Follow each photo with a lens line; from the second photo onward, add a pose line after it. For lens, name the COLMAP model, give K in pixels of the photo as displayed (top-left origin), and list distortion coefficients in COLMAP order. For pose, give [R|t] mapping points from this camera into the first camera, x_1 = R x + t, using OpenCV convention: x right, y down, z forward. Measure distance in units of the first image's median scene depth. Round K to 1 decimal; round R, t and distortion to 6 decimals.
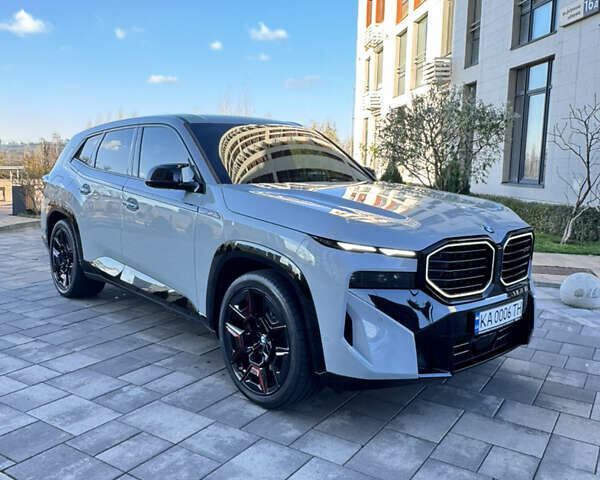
lens RADIAL K [[565.1, 0, 304.6], [0, 565.1, 244.0], [0, 0, 1]] dist [-0.007868, 0.008374]
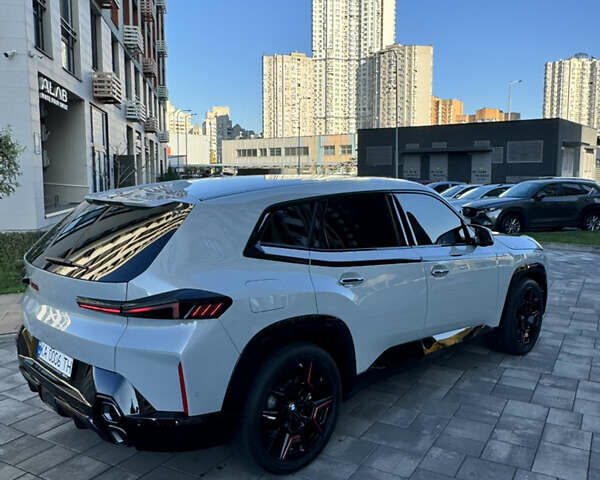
lens RADIAL K [[565.1, 0, 304.6], [0, 565.1, 244.0], [0, 0, 1]] dist [-0.007868, 0.008374]
pose [[-0.058827, -0.150974, 0.986786, -1.098966], [0.143269, 0.976988, 0.158016, -0.267512], [-0.987934, 0.150672, -0.035844, 1.085348]]
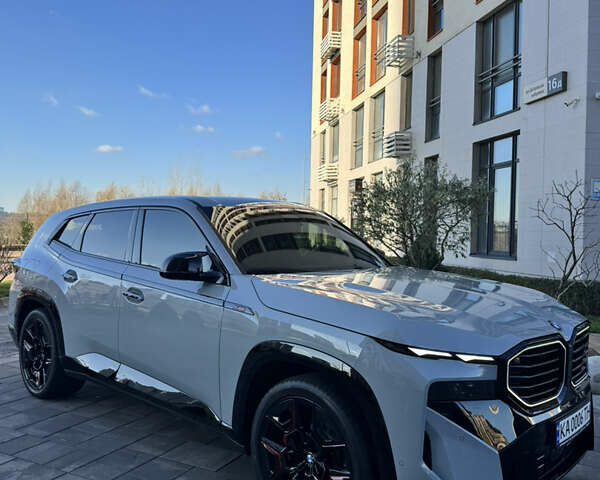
lens RADIAL K [[566.3, 0, 296.8], [0, 566.3, 239.3], [0, 0, 1]] dist [0.154560, -0.316988]
pose [[0.996573, -0.006472, 0.082465, -0.105341], [0.016838, 0.991934, -0.125634, -0.034100], [-0.080987, 0.126592, 0.988643, 0.057618]]
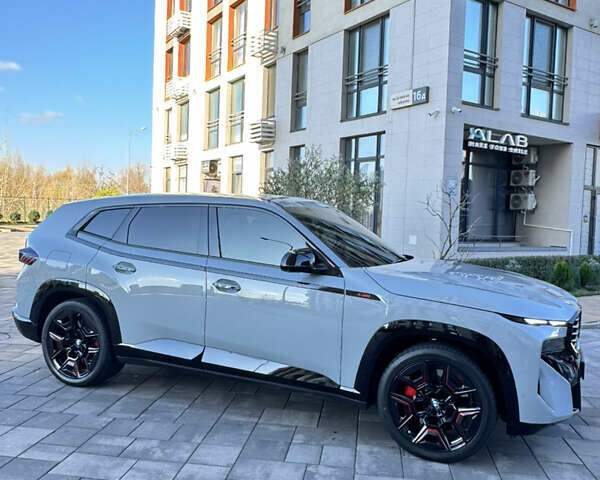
lens RADIAL K [[565.1, 0, 304.6], [0, 565.1, 244.0], [0, 0, 1]] dist [-0.007868, 0.008374]
pose [[0.902916, -0.013857, 0.429593, -0.525374], [0.045584, 0.996931, -0.063651, -0.063210], [-0.427392, 0.077055, 0.900777, 0.024188]]
